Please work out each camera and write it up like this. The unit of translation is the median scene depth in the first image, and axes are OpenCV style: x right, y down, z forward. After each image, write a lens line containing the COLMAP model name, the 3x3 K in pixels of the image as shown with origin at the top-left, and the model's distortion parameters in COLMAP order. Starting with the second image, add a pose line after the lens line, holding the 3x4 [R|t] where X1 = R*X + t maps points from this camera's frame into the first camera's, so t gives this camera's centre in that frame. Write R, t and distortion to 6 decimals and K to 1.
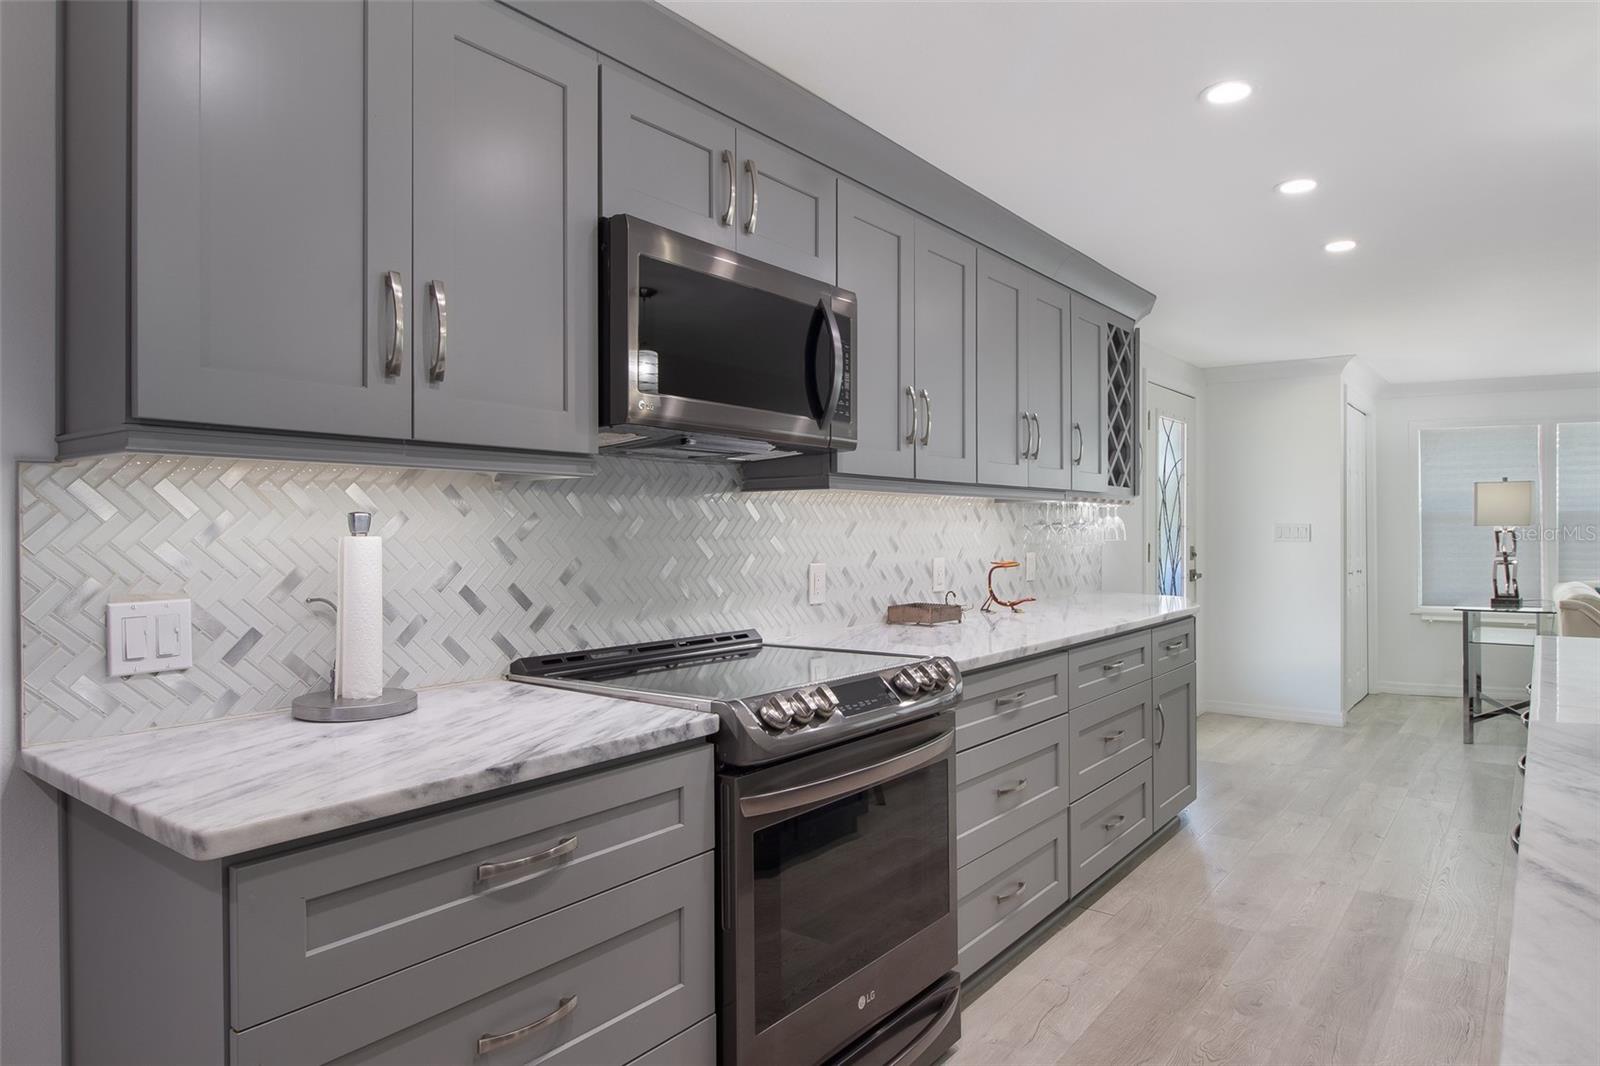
lens RADIAL K [[959.5, 0, 800.0], [0, 959.5, 528.5], [0, 0, 1]] dist [0.010262, -0.008252]
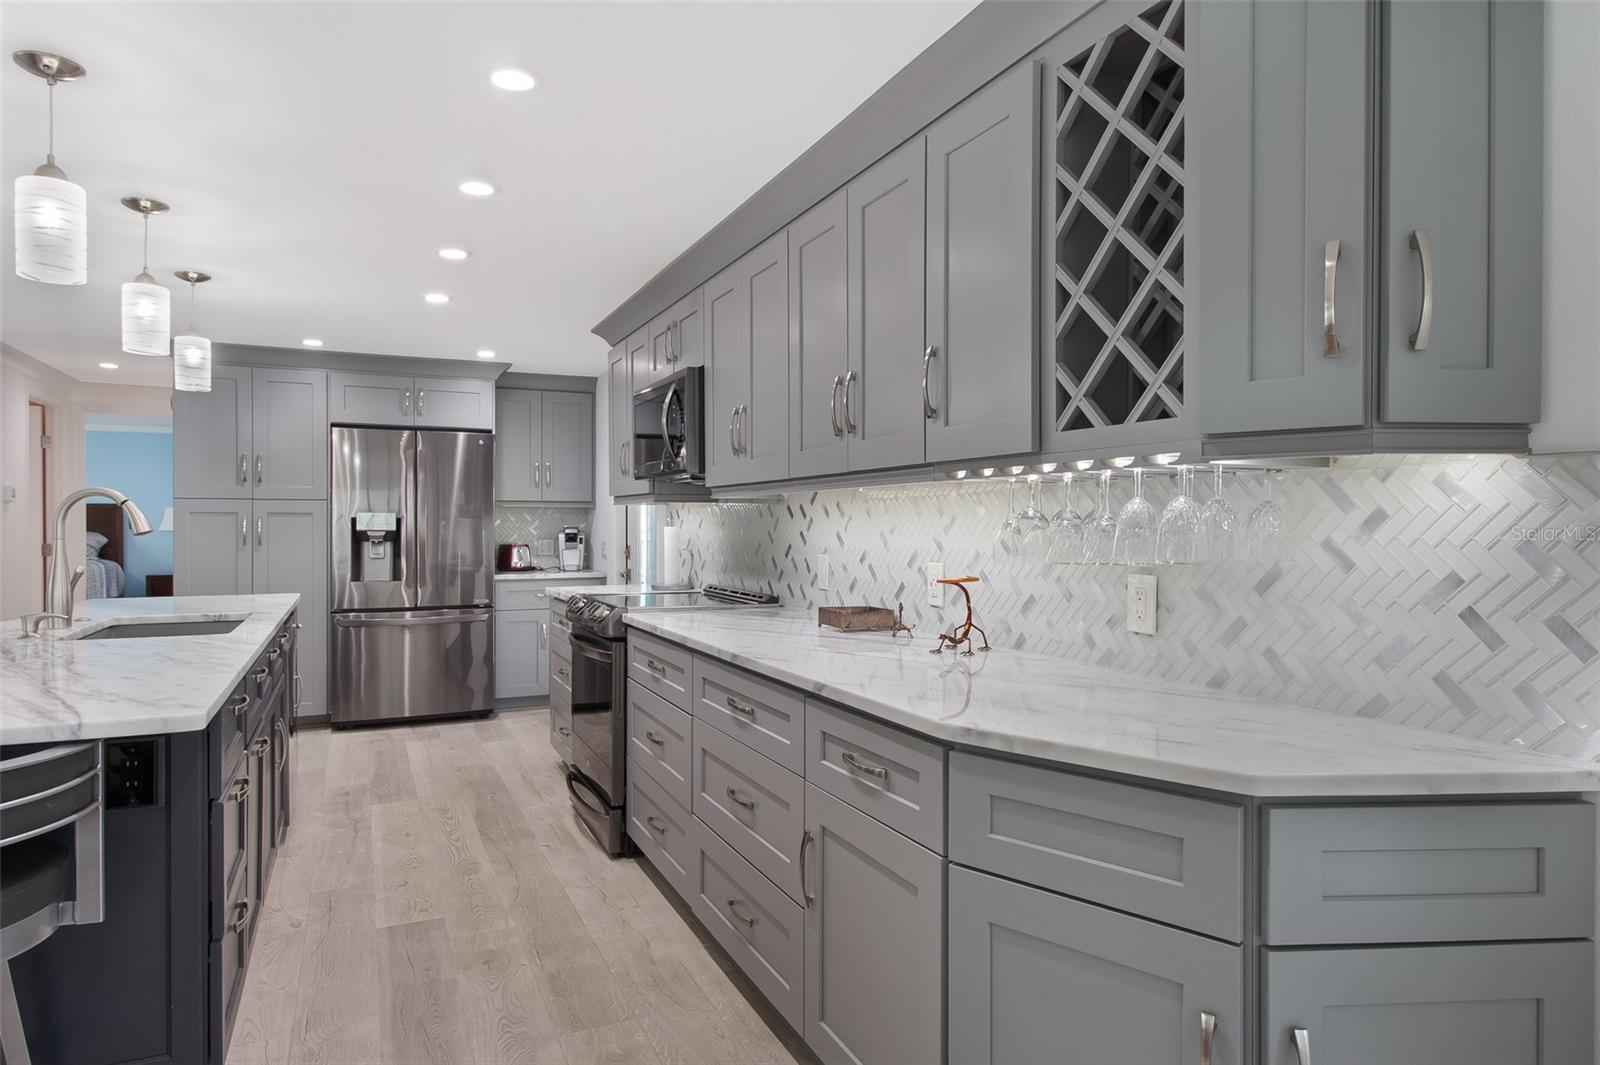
lens RADIAL K [[959.5, 0, 810.9], [0, 959.5, 530.5], [0, 0, 1]] dist [0.010262, -0.008252]
pose [[-0.453028, -0.003141, -0.891491, 1.217083], [-0.012205, 0.999922, 0.002680, 0.002830], [0.891413, 0.012095, -0.453031, 1.726874]]
